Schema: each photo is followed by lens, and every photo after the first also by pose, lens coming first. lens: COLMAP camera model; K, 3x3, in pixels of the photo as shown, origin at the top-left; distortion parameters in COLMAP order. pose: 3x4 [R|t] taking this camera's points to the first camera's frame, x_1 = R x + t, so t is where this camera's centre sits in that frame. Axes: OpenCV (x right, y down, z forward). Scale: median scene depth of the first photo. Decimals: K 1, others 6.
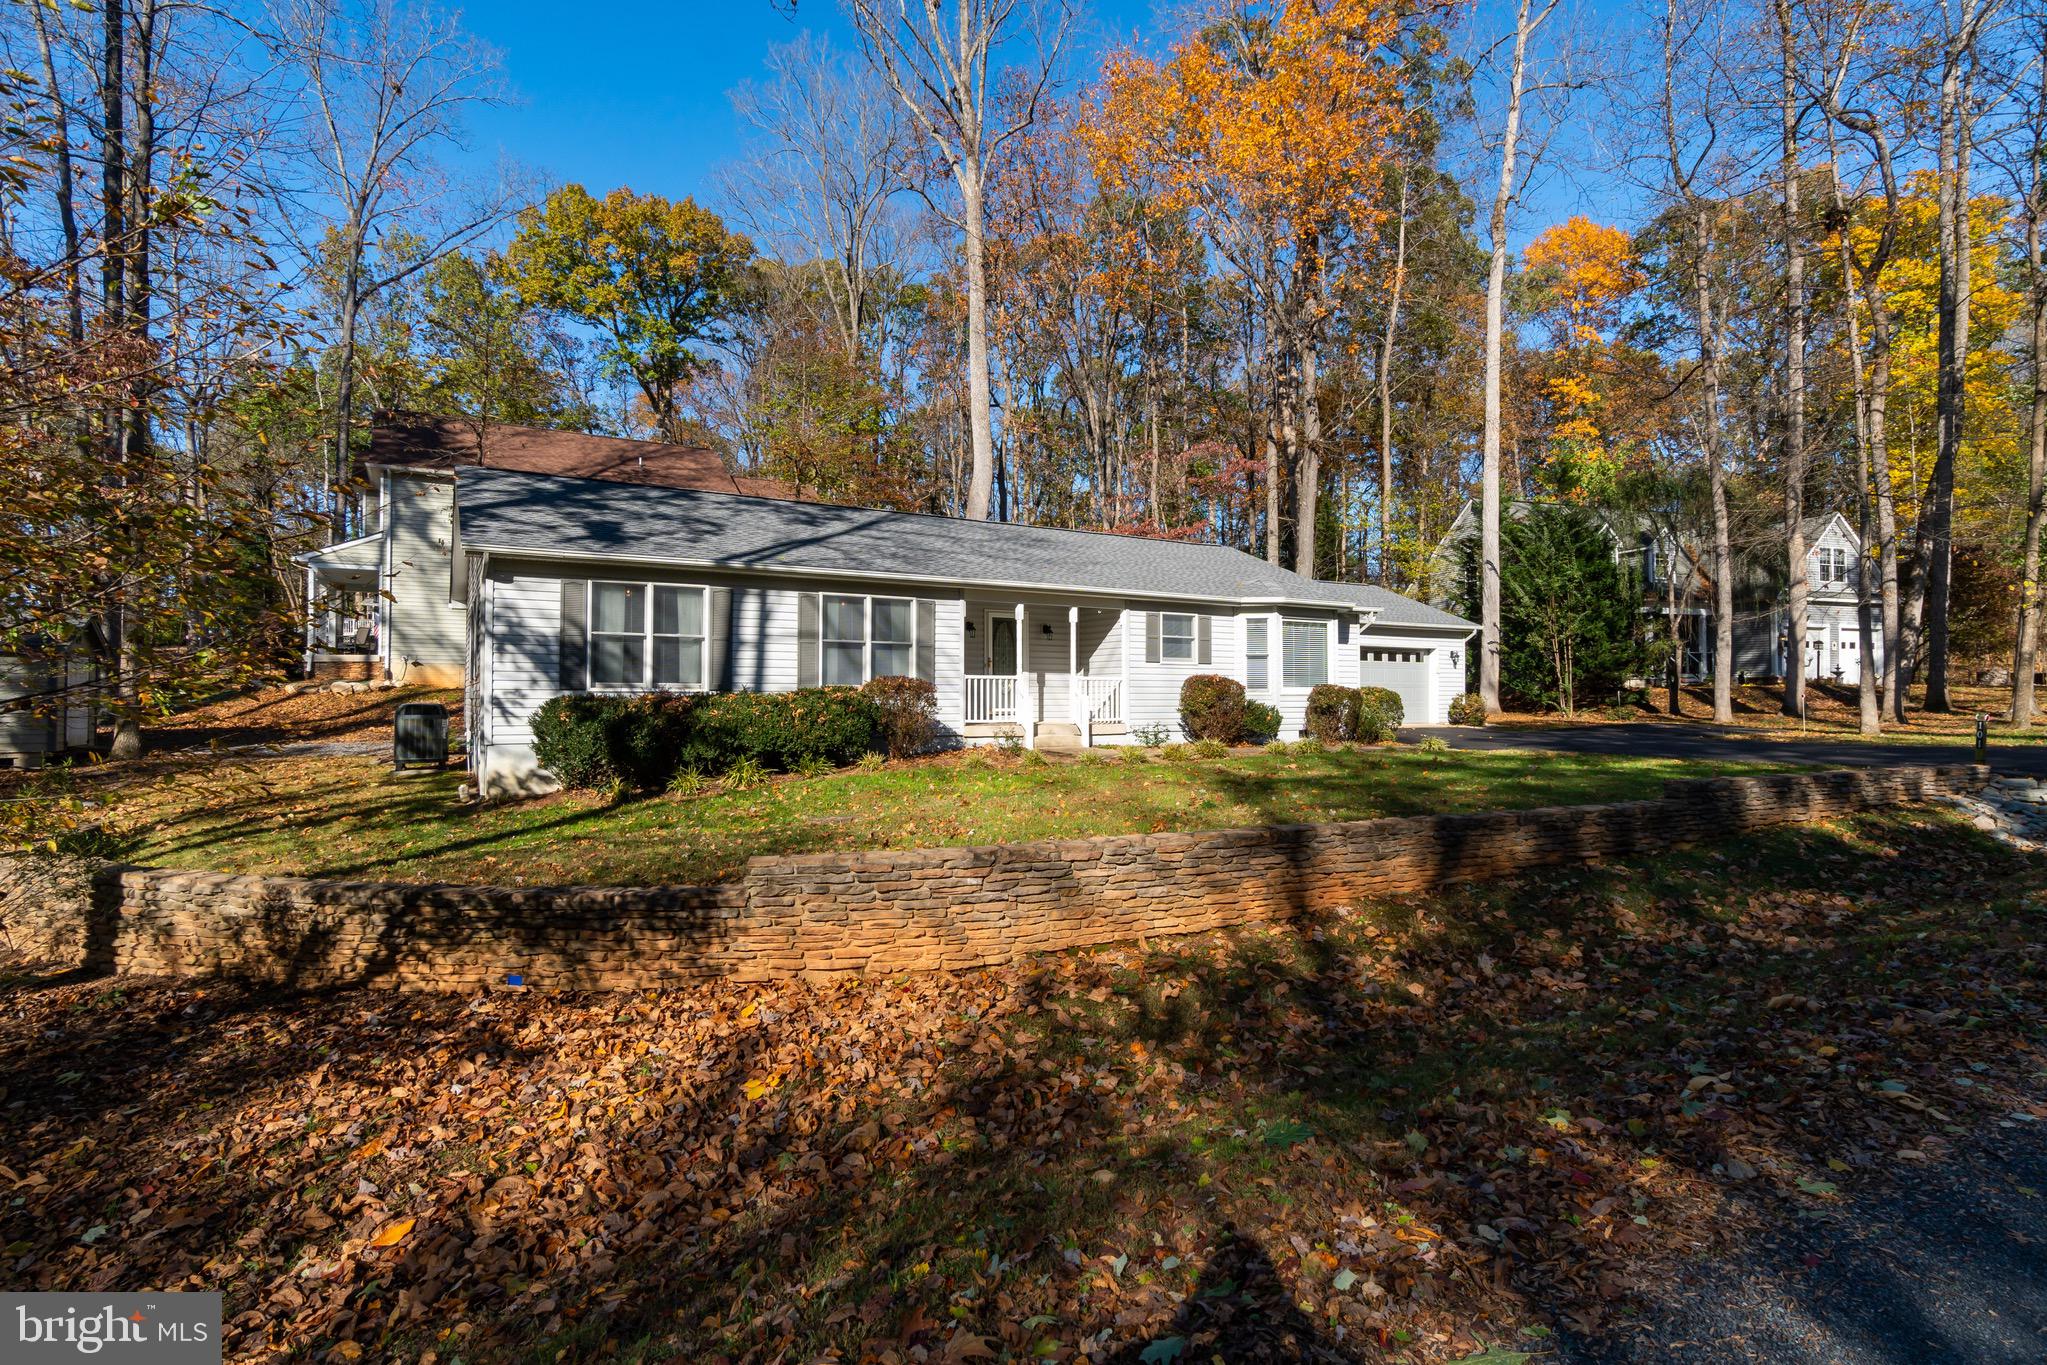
lens RADIAL K [[995.7, 0, 1023.5], [0, 995.7, 682.5], [0, 0, 1]] dist [0.002828, 0.000301]
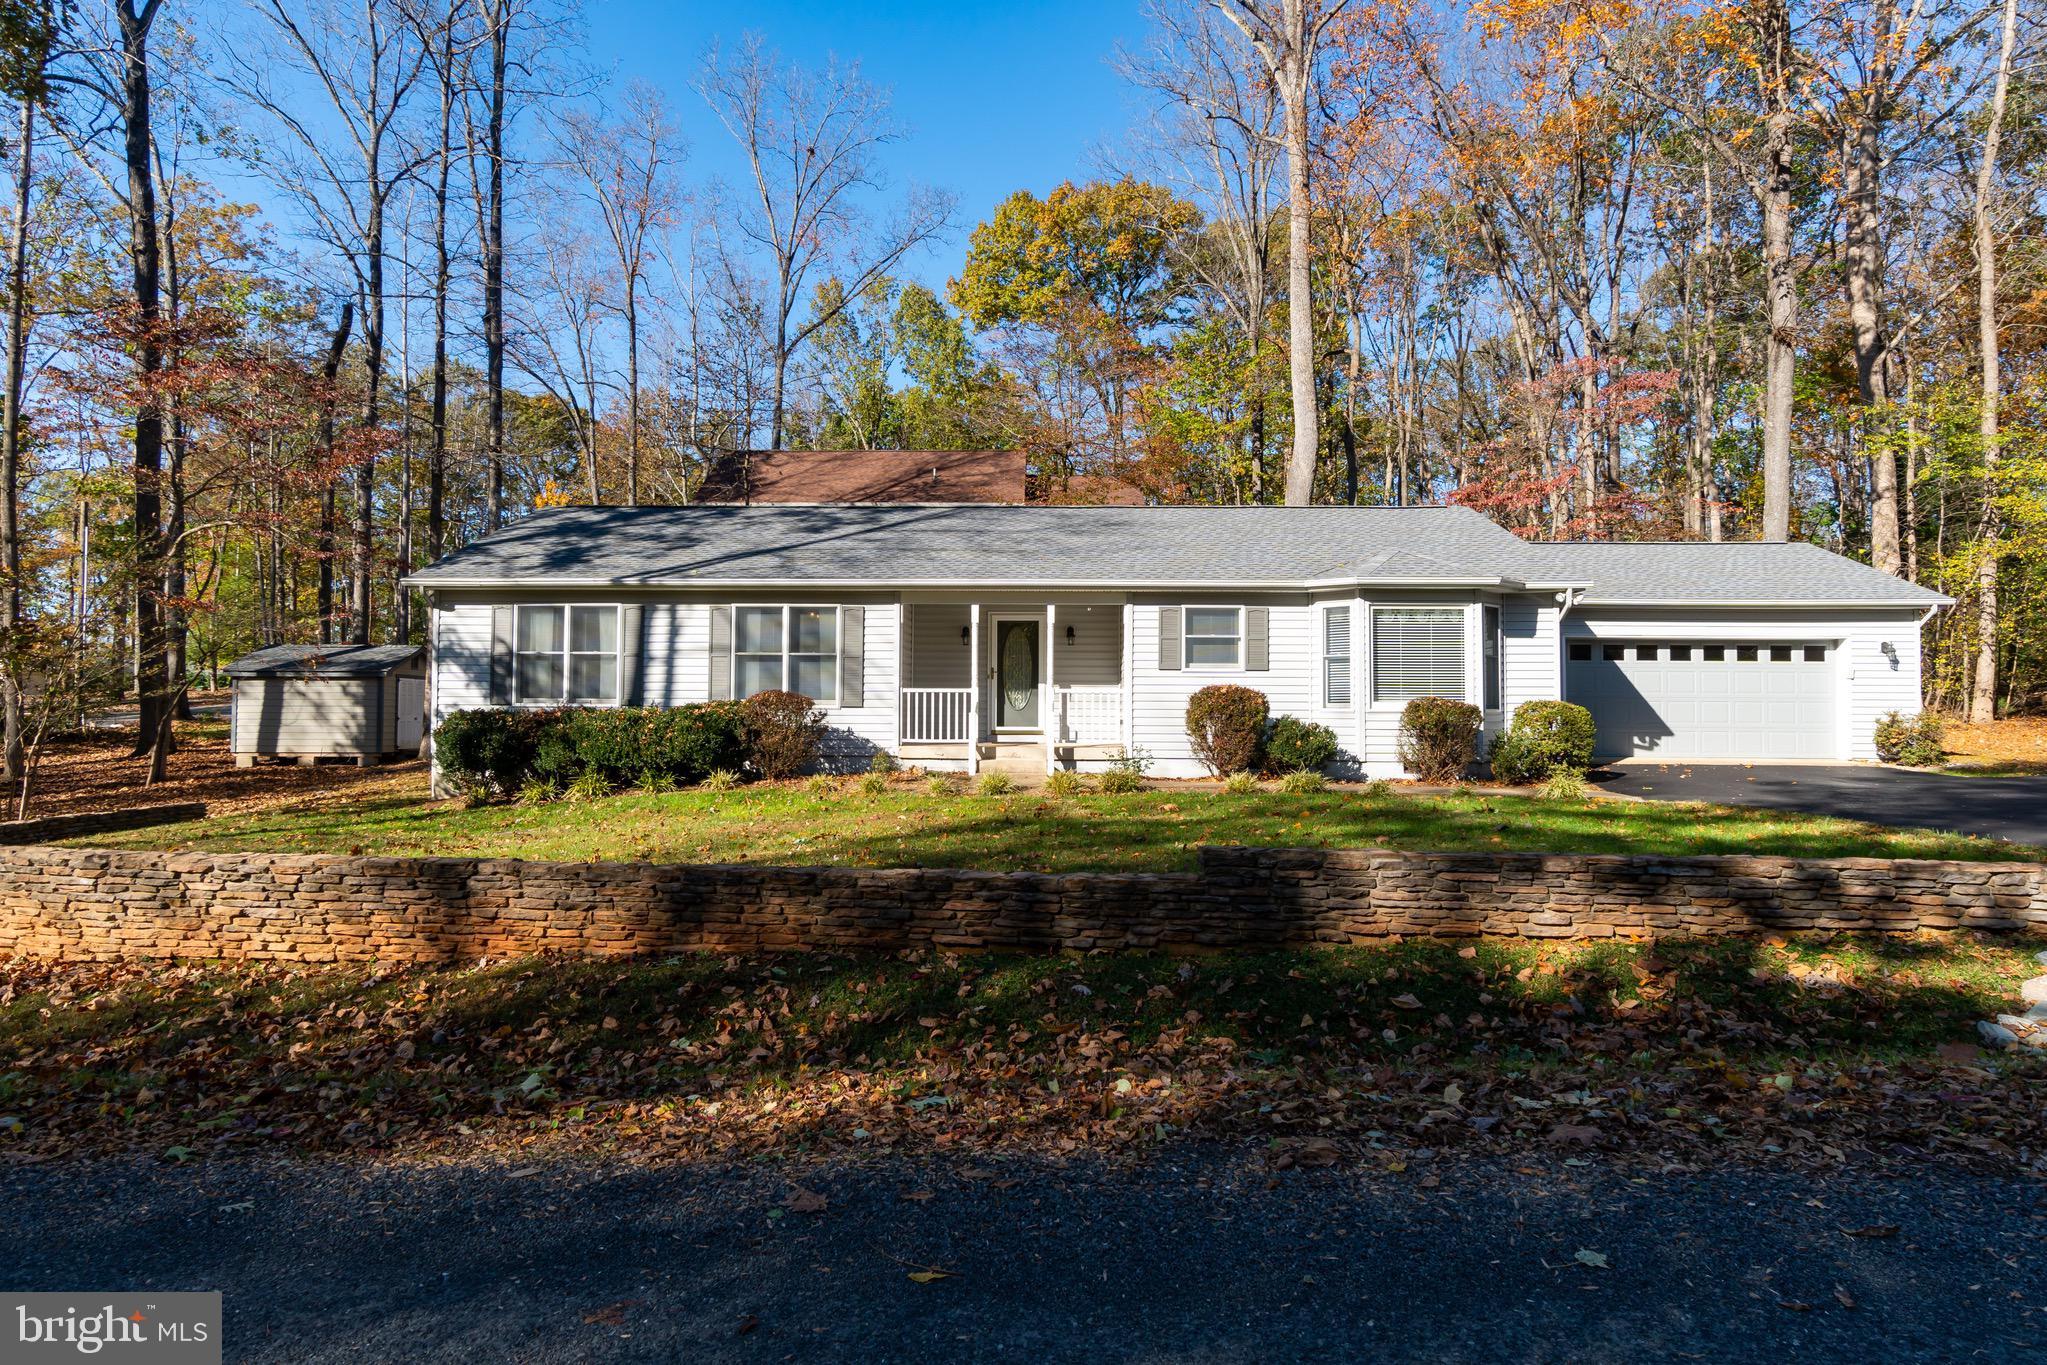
lens RADIAL K [[1148.0, 0, 1023.5], [0, 1148.0, 682.5], [0, 0, 1]] dist [0.004309, 0.000179]
pose [[0.844557, -0.011217, -0.535348, 0.585492], [0.003731, 0.999880, -0.015064, 0.003106], [0.535453, 0.010725, 0.844497, 0.195412]]
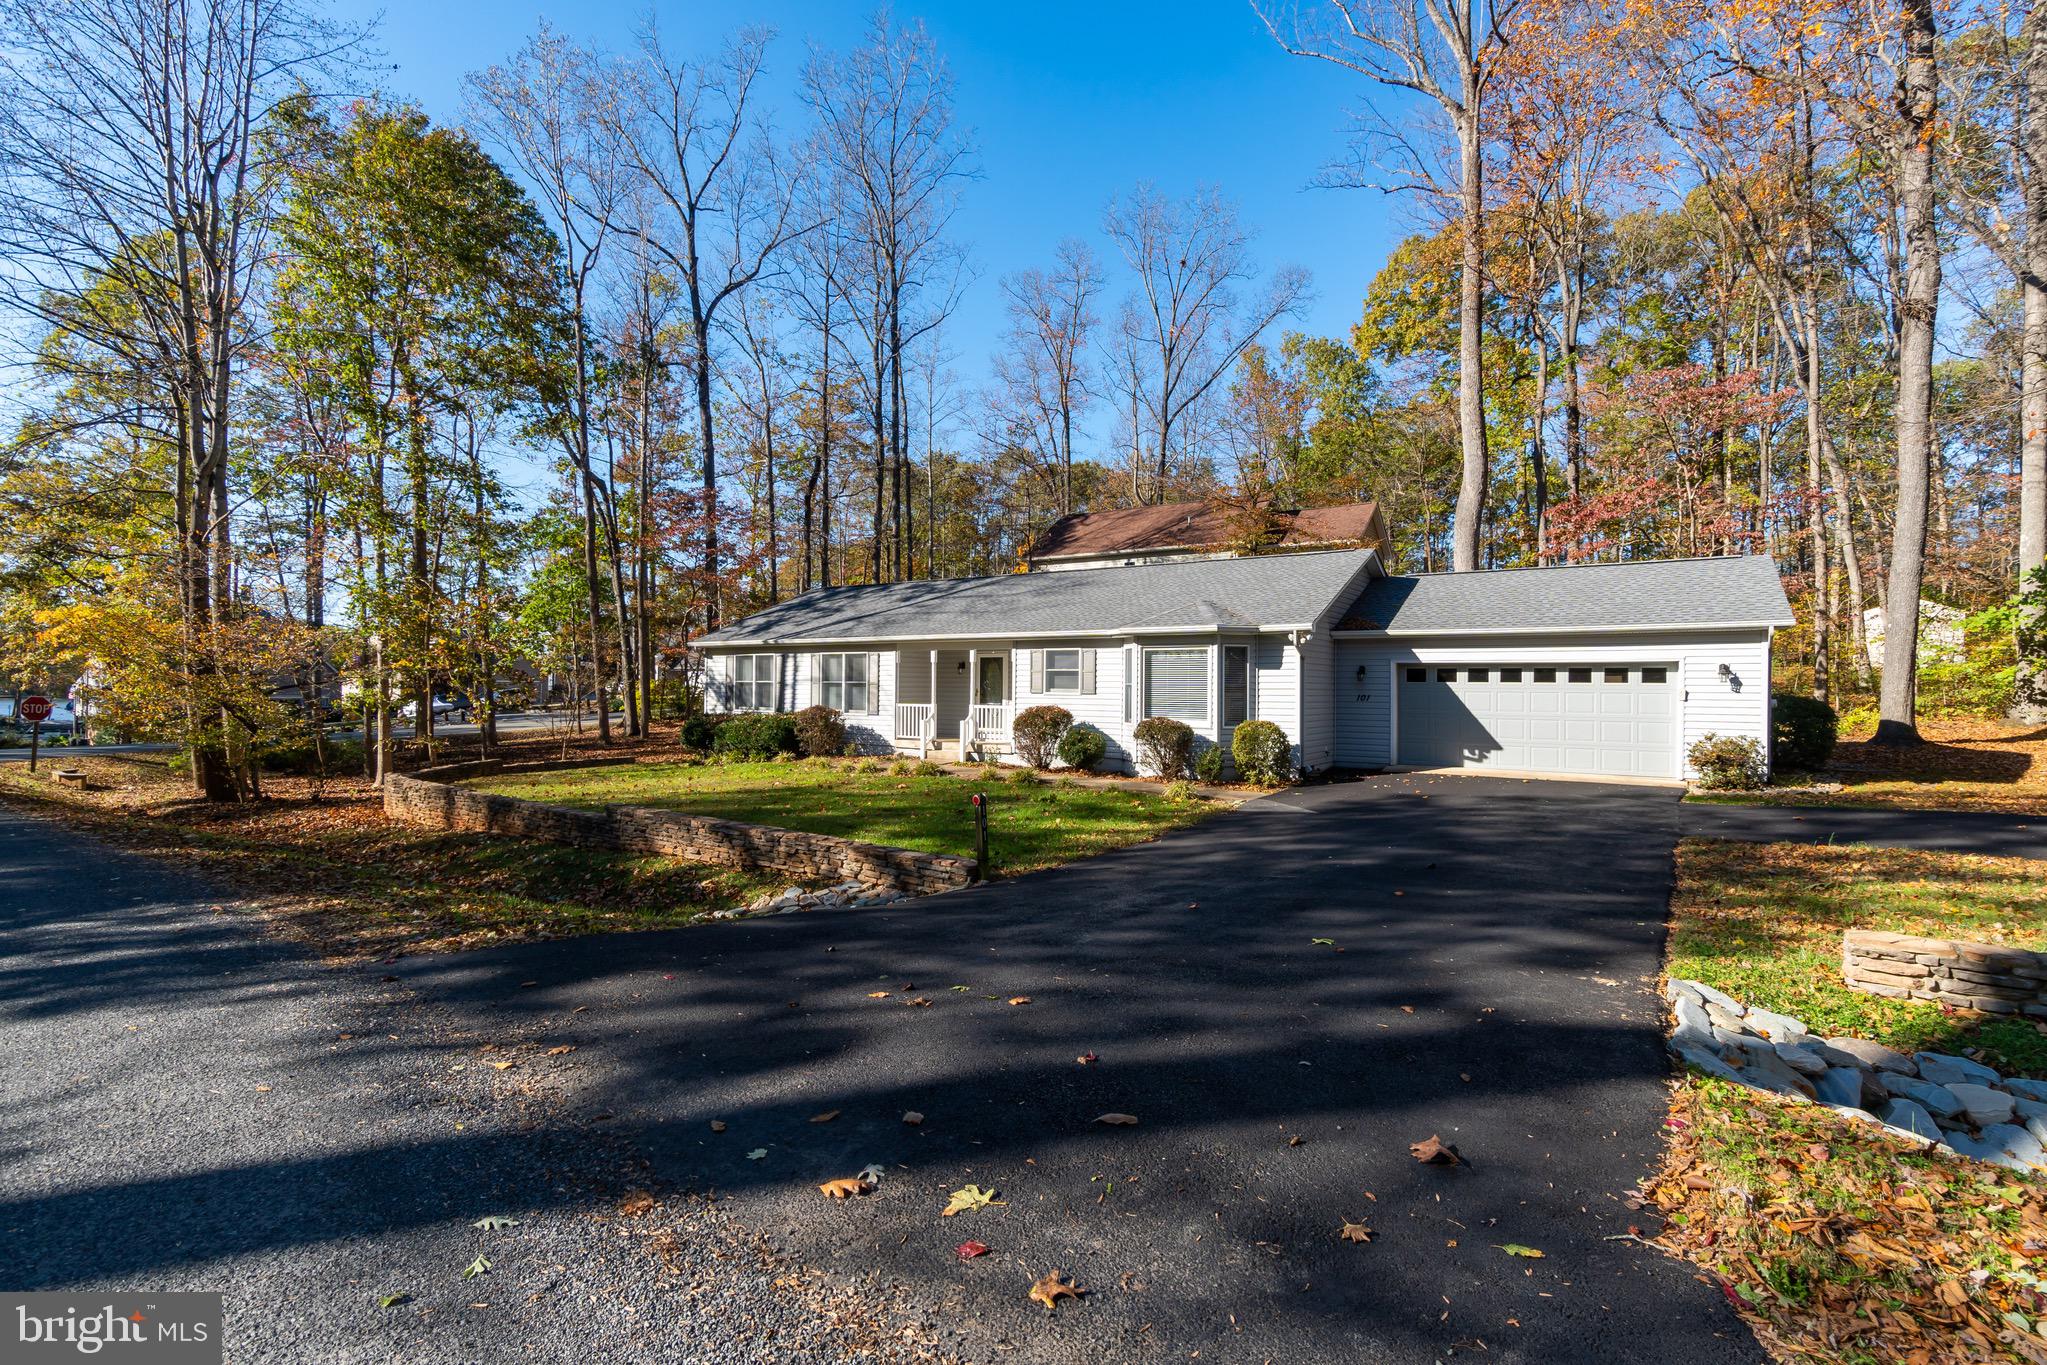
lens RADIAL K [[967.4, 0, 1023.5], [0, 967.4, 682.5], [0, 0, 1]] dist [0.000995, 0.000192]
pose [[0.422494, -0.001813, -0.906364, 1.276557], [0.006387, 0.999979, 0.000977, -0.038613], [0.906343, -0.006202, 0.422497, 0.586251]]
